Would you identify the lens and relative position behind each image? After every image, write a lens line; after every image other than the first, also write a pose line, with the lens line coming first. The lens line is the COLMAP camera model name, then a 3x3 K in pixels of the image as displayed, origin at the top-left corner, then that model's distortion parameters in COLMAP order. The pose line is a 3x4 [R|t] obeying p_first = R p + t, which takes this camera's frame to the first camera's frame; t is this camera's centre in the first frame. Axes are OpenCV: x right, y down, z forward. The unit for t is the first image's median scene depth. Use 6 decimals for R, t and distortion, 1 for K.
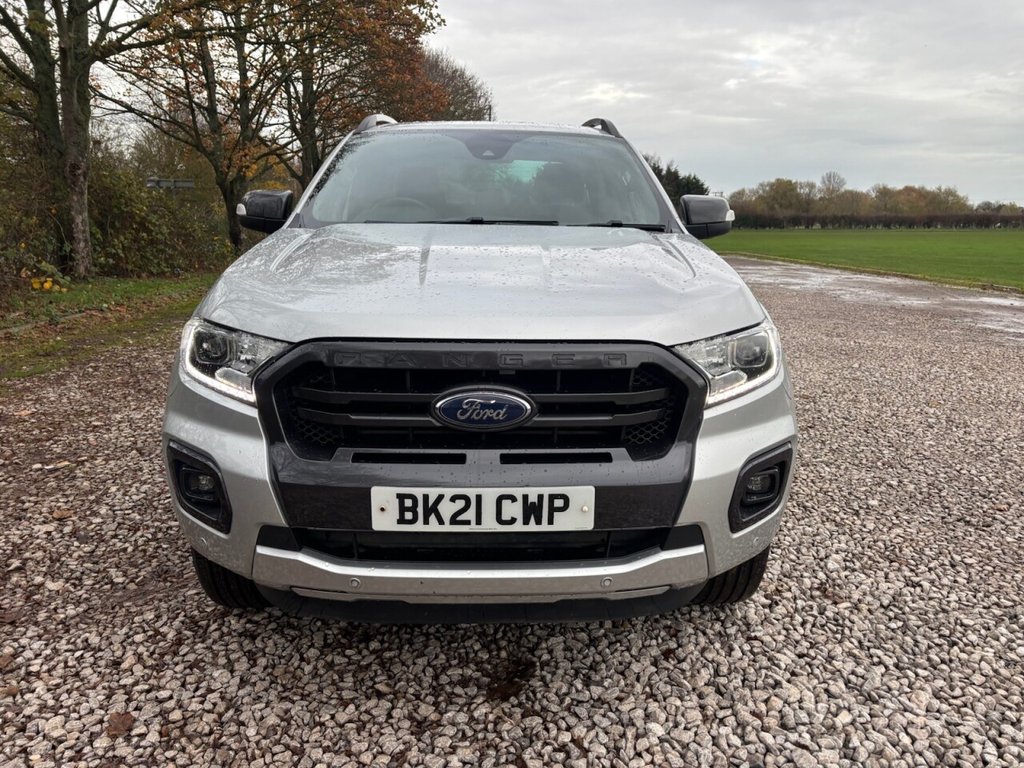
lens RADIAL K [[778.6, 0, 519.5], [0, 778.6, 381.3], [0, 0, 1]] dist [0.069820, -0.073258]
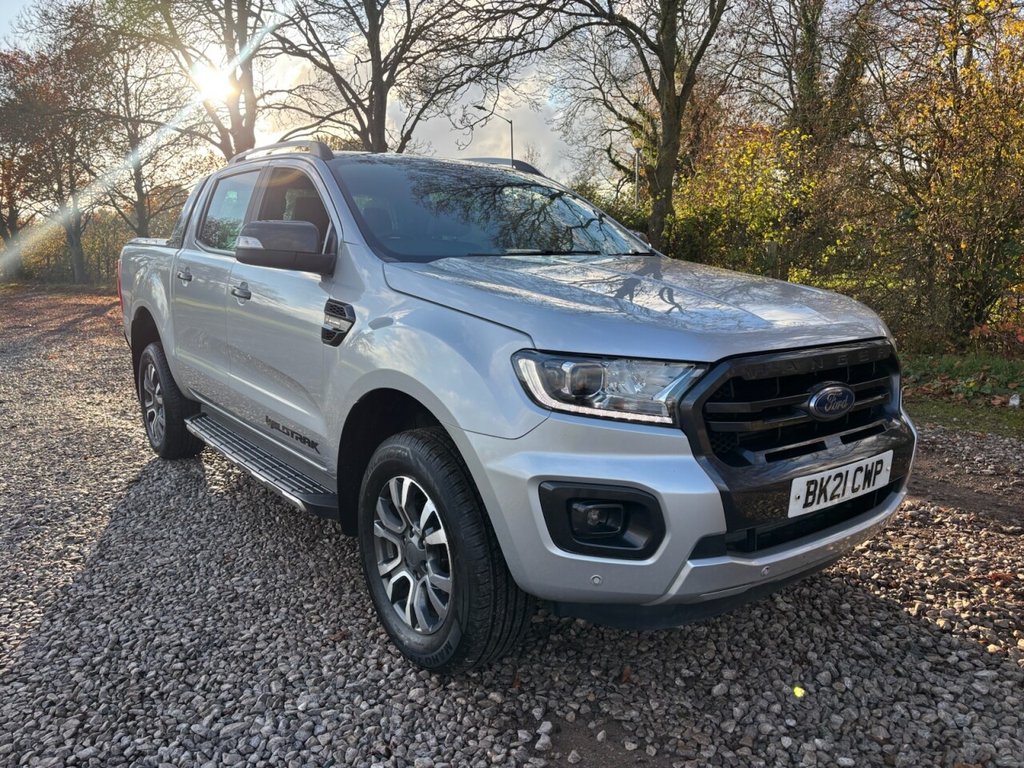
lens RADIAL K [[781.3, 0, 512.0], [0, 781.3, 384.0], [0, 0, 1]] dist [0.056641, -0.054760]
pose [[0.803776, -0.104920, 0.585607, -1.175171], [0.135565, 0.990731, -0.008566, -0.049962], [-0.579280, 0.086273, 0.810550, 0.285824]]
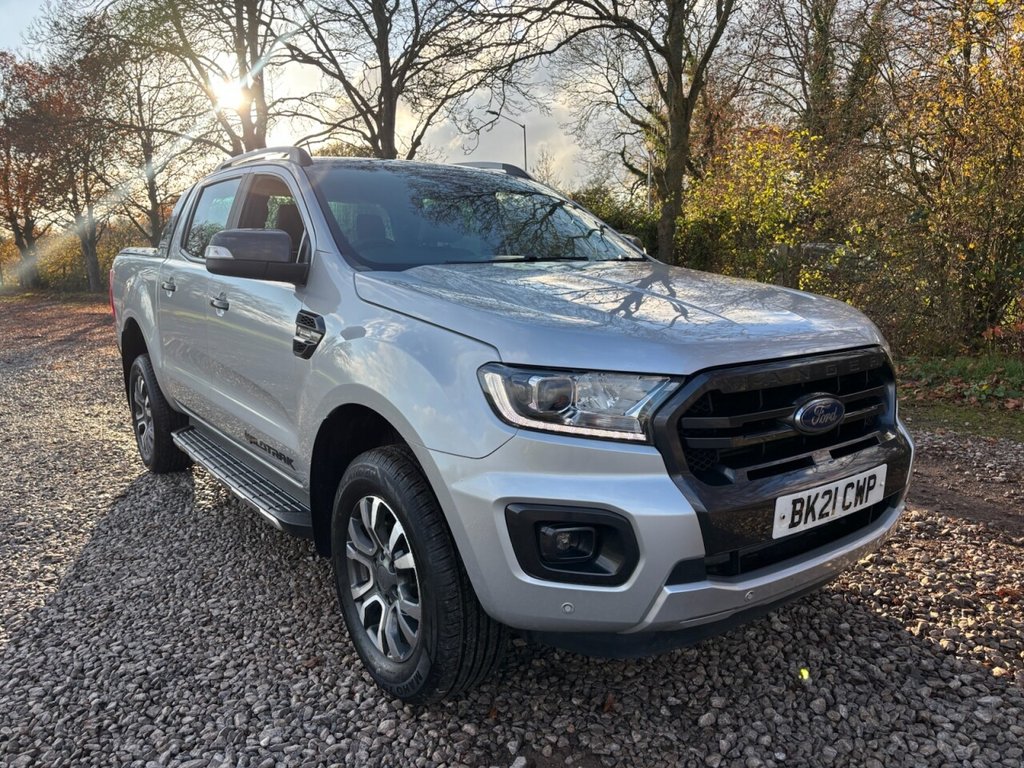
lens RADIAL K [[779.0, 0, 525.1], [0, 779.0, 380.6], [0, 0, 1]] dist [0.064647, -0.068768]
pose [[0.807697, -0.107609, 0.579694, -1.074613], [0.145092, 0.989245, -0.018524, -0.056294], [-0.571466, 0.099070, 0.814624, 0.294629]]
